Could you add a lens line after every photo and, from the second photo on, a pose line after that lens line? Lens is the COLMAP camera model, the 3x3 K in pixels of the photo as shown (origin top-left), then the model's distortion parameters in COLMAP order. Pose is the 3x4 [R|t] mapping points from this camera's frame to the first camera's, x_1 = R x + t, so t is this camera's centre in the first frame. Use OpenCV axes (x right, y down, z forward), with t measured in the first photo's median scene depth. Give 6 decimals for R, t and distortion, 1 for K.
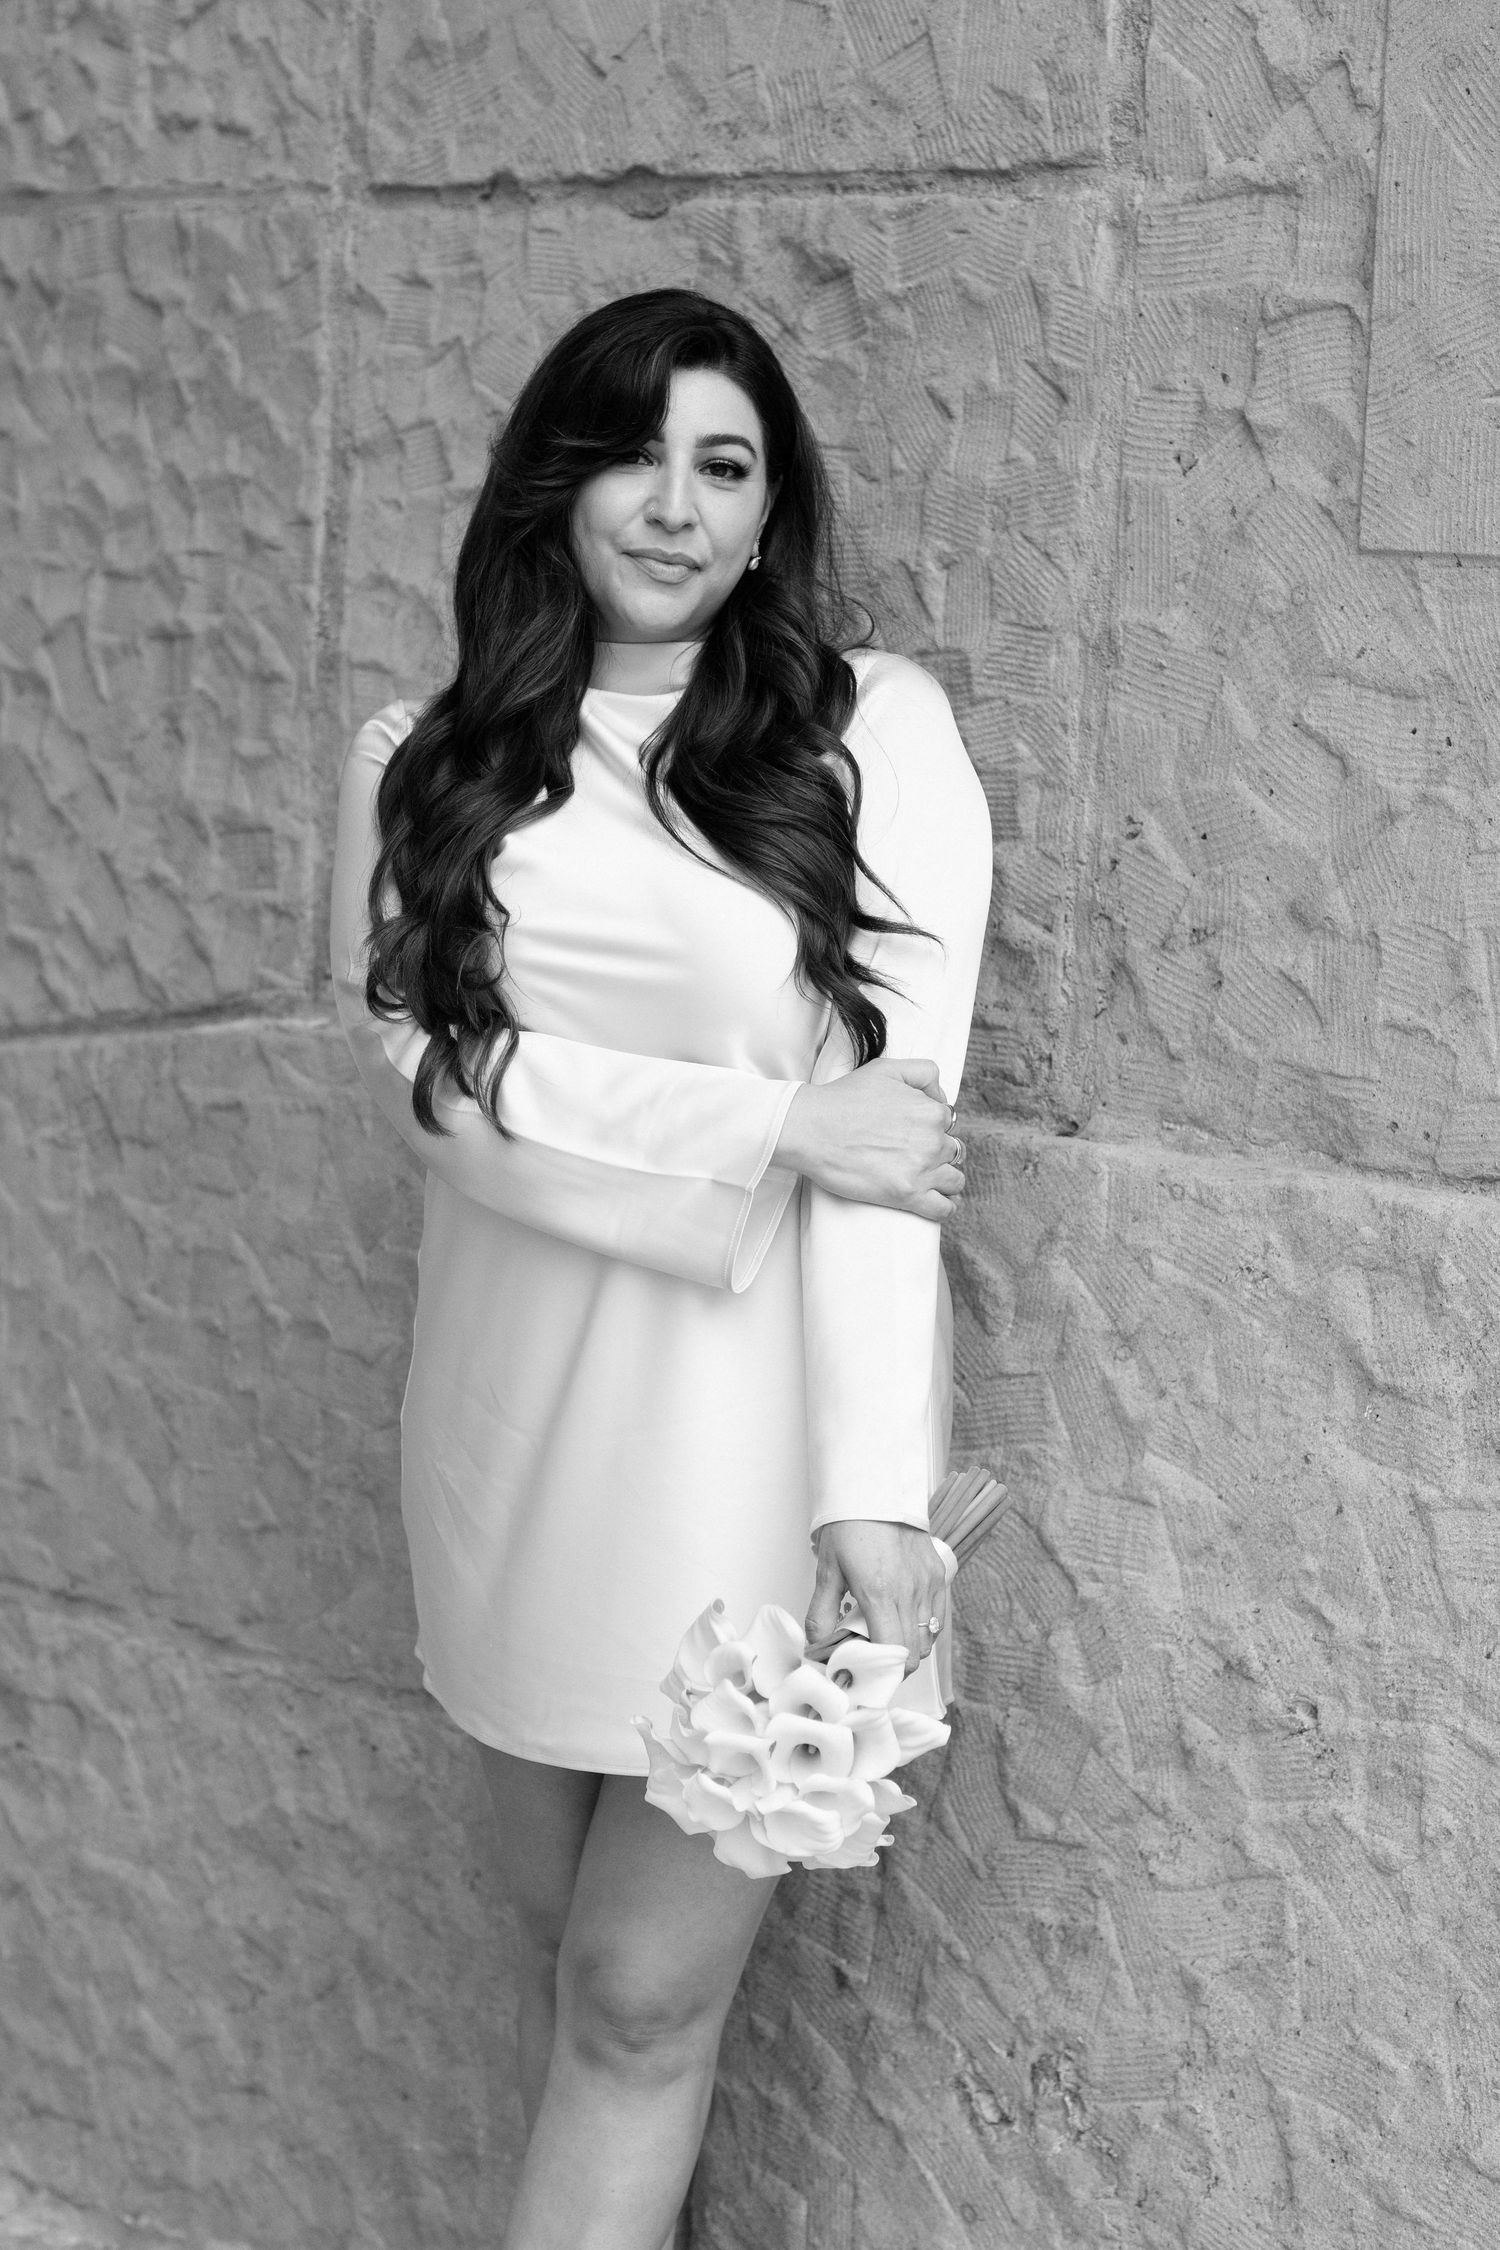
lens RADIAL K [[5630.8, 0, 750.0], [0, 5630.8, 1125.0], [0, 0, 1]] dist [-0.177145, -0.419550]
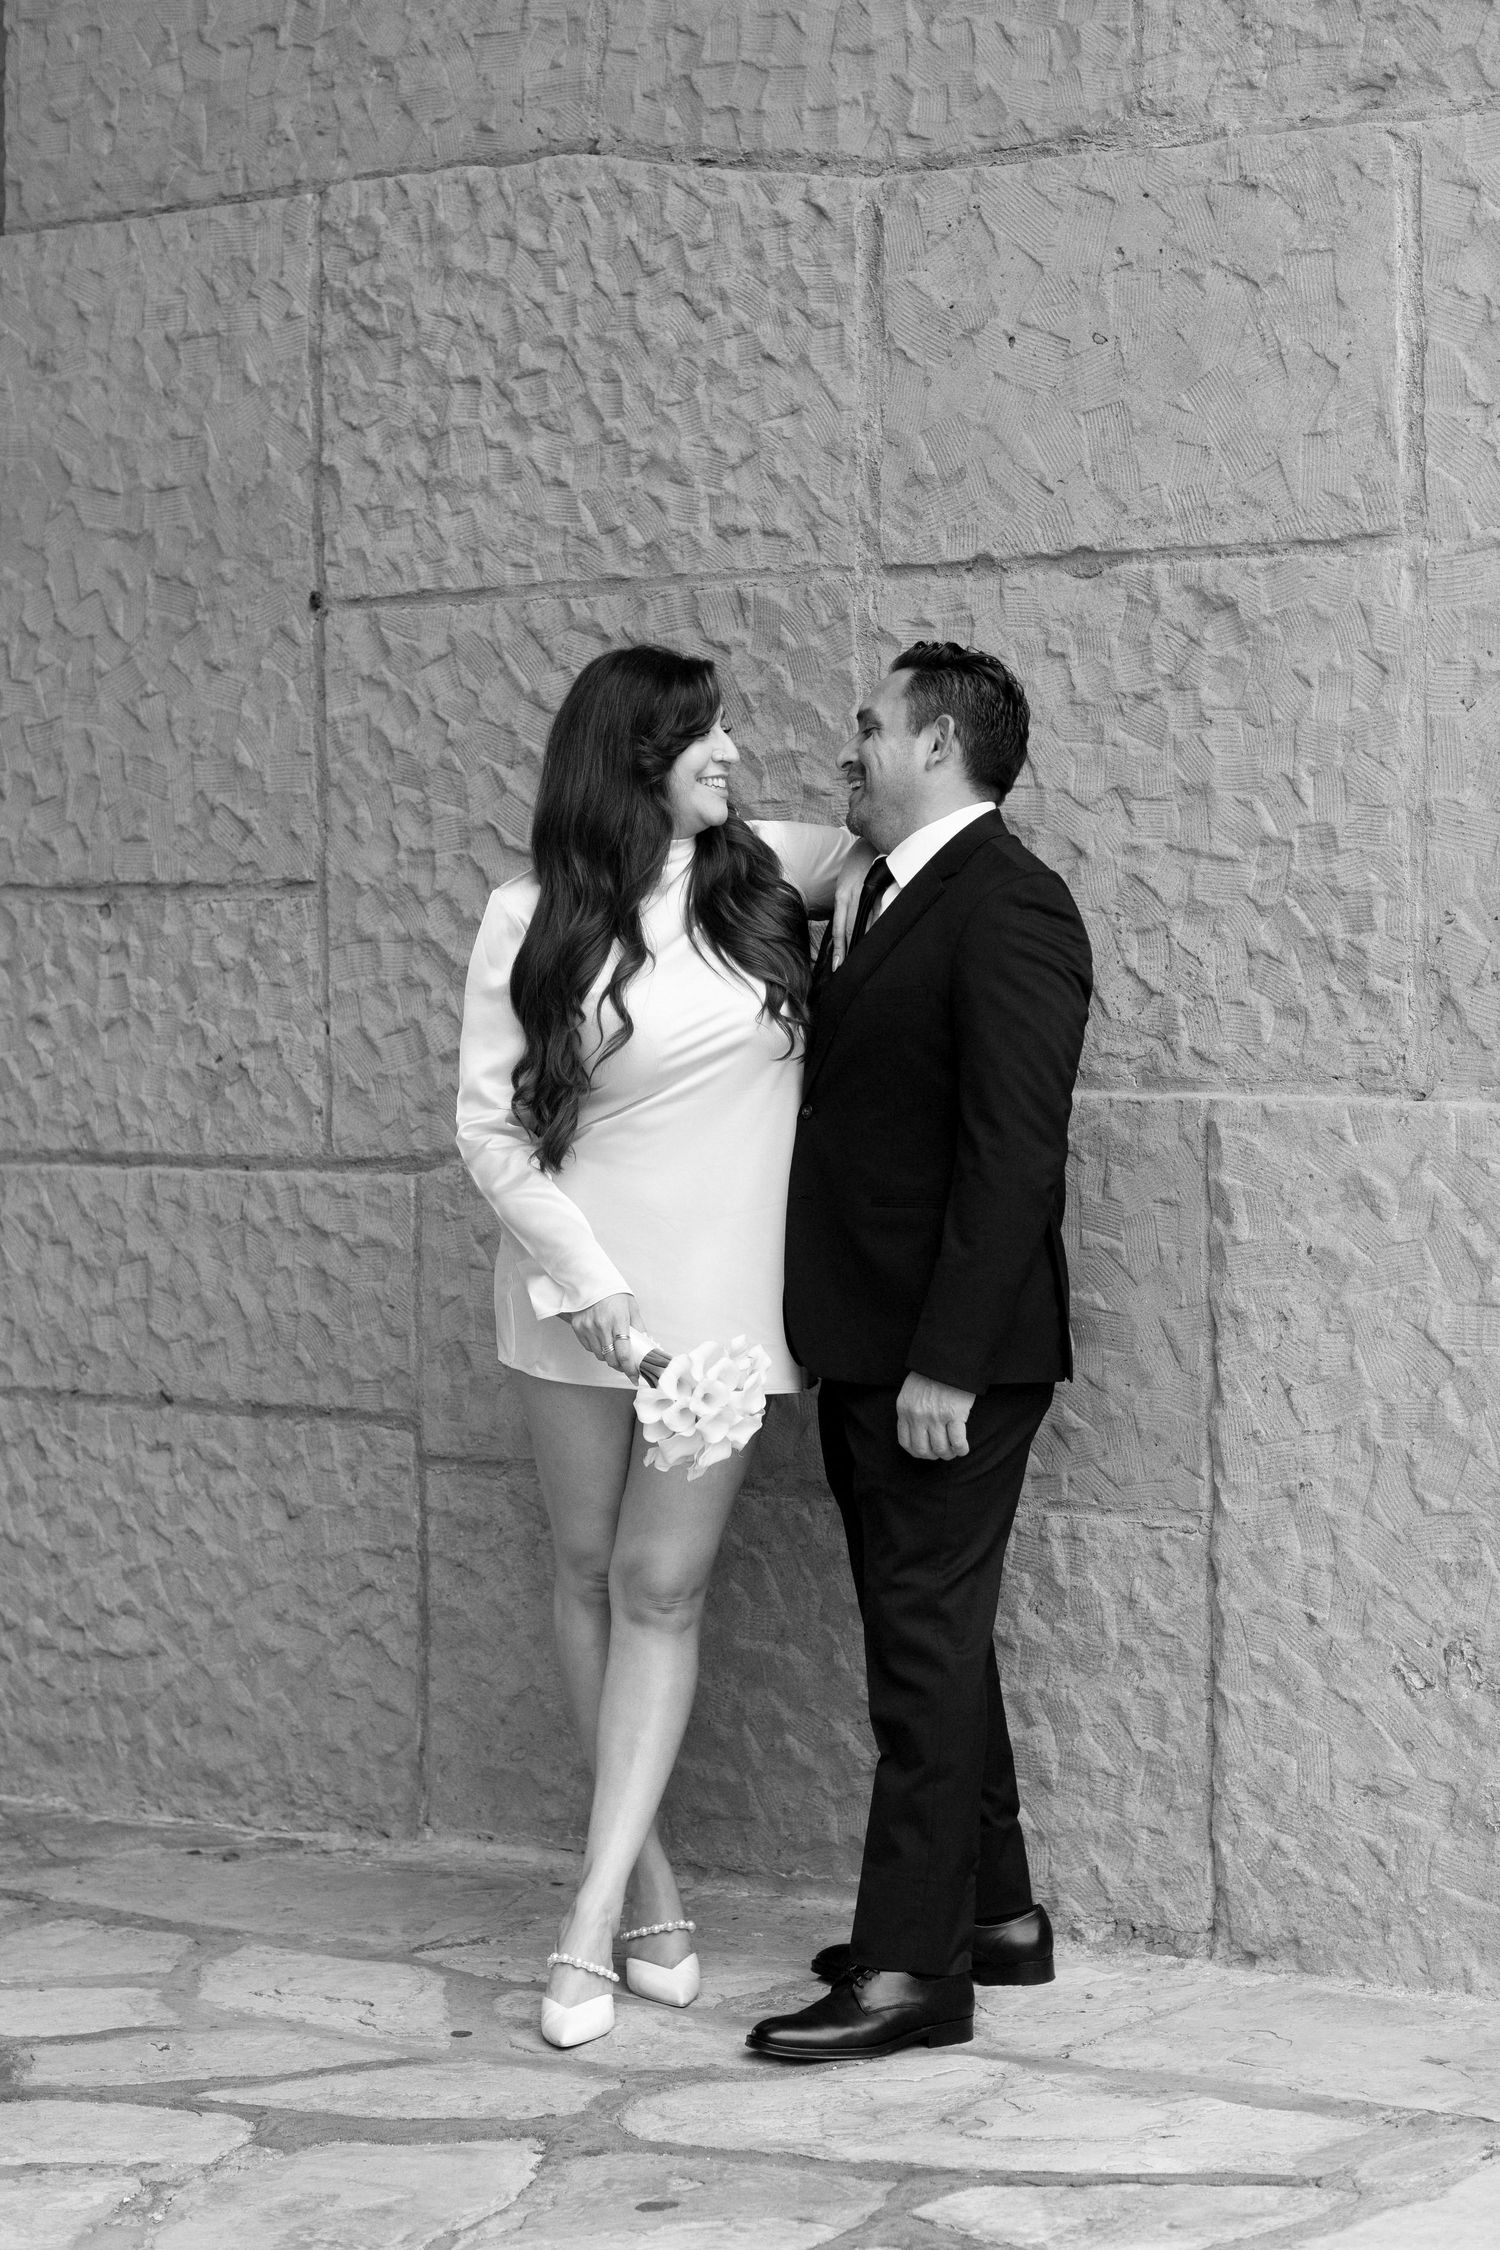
lens RADIAL K [[5630.8, 0, 750.0], [0, 5630.8, 1125.0], [0, 0, 1]] dist [-0.177145, -0.419550]
pose [[0.992107, -0.071235, 0.103194, -0.313363], [0.076203, 0.996075, -0.045027, 0.068621], [-0.099581, 0.052535, 0.993642, -0.654414]]
